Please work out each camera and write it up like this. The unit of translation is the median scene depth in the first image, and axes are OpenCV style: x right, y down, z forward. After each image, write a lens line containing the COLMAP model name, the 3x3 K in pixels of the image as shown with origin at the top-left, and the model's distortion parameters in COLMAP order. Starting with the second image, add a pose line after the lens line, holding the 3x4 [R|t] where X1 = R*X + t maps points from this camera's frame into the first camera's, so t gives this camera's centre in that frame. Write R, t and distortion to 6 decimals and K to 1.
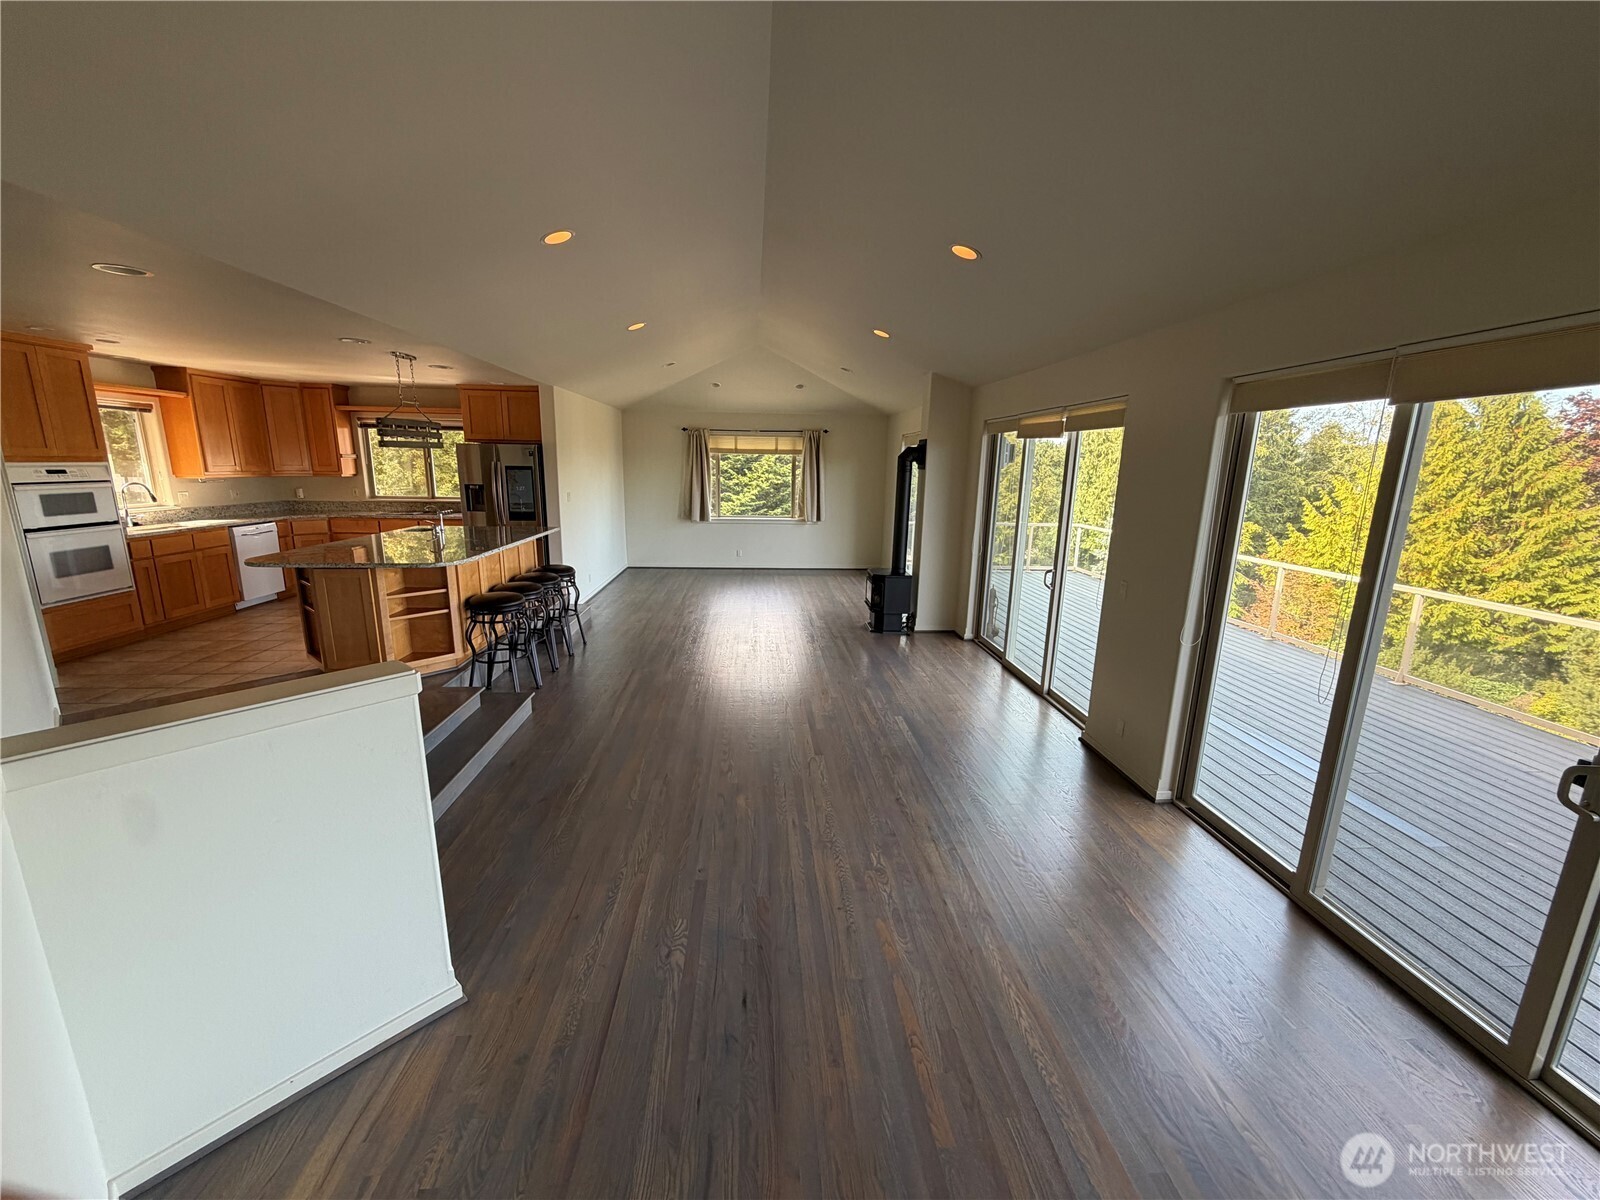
lens RADIAL K [[633.7, 0, 802.6], [0, 633.7, 601.3], [0, 0, 1]] dist [-0.002380, -0.000256]
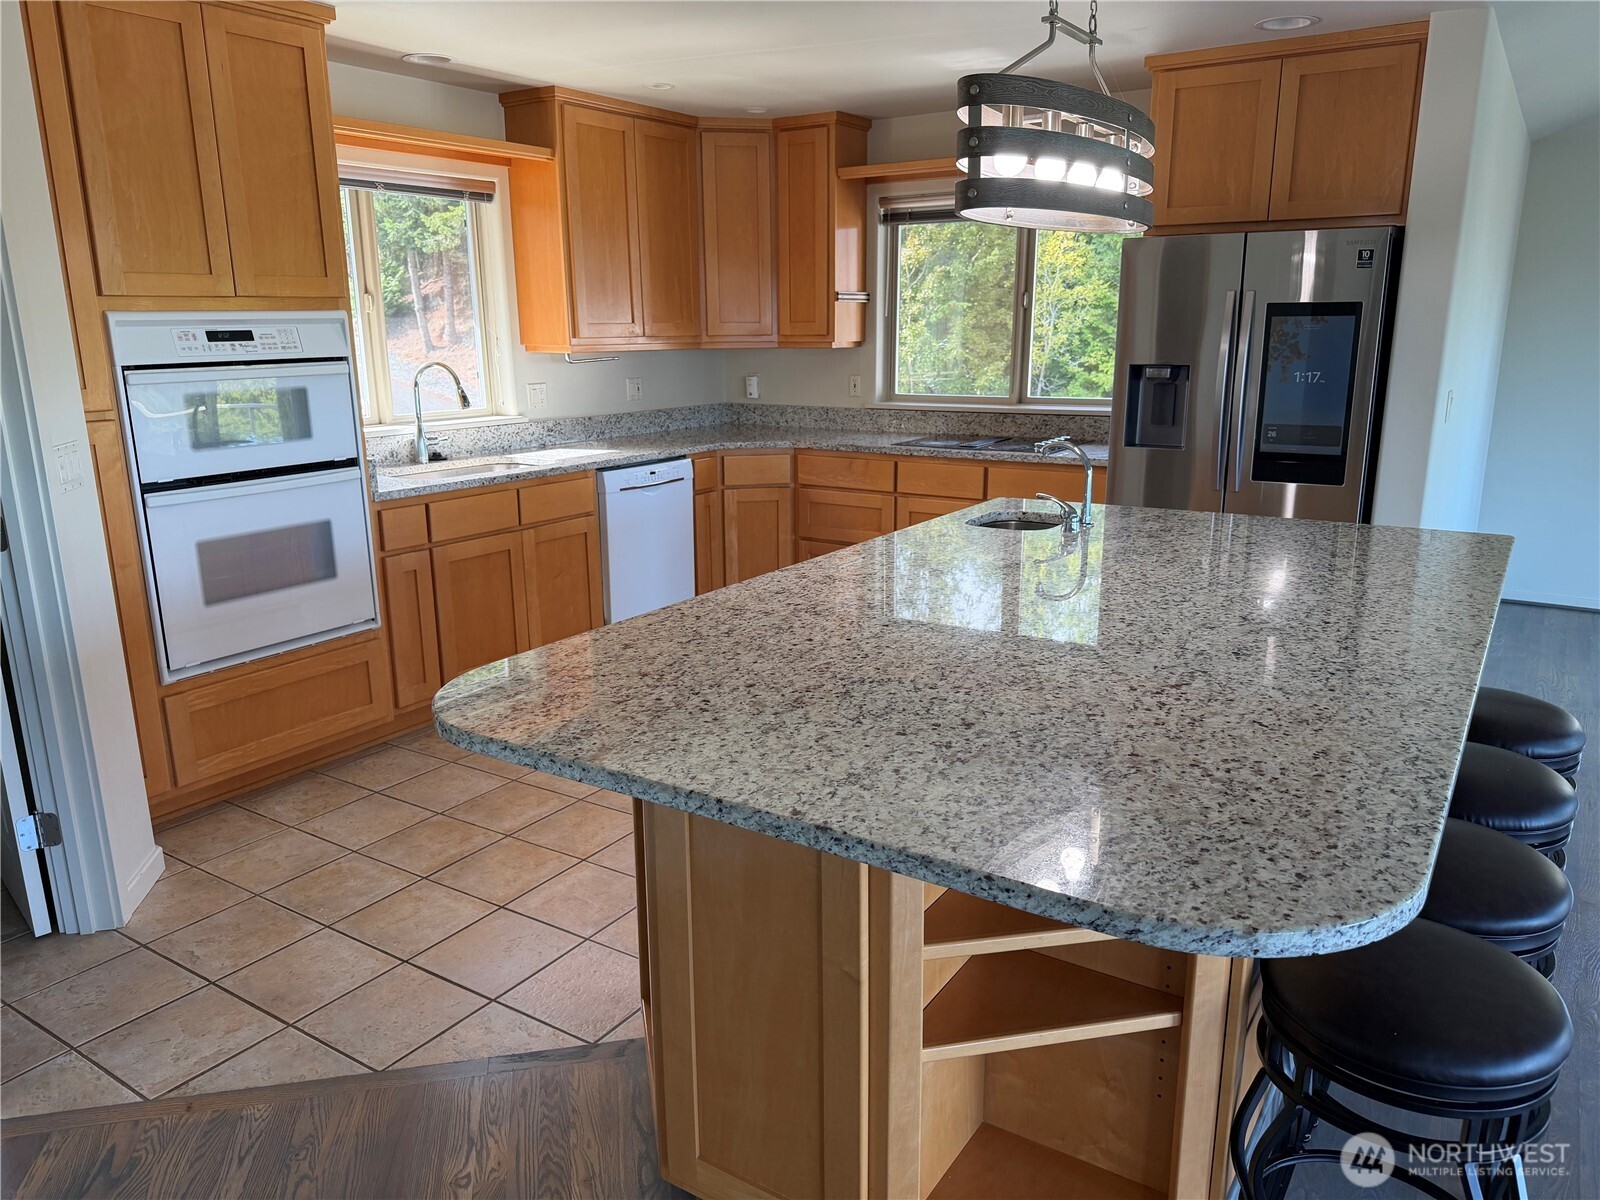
lens RADIAL K [[1128.5, 0, 801.0], [0, 1128.5, 603.1], [0, 0, 1]] dist [0.052155, -0.005428]
pose [[0.792031, 0.123862, -0.597784, -0.302008], [-0.108050, 0.992184, 0.062423, -0.081018], [0.600843, 0.015150, 0.799224, 0.428430]]
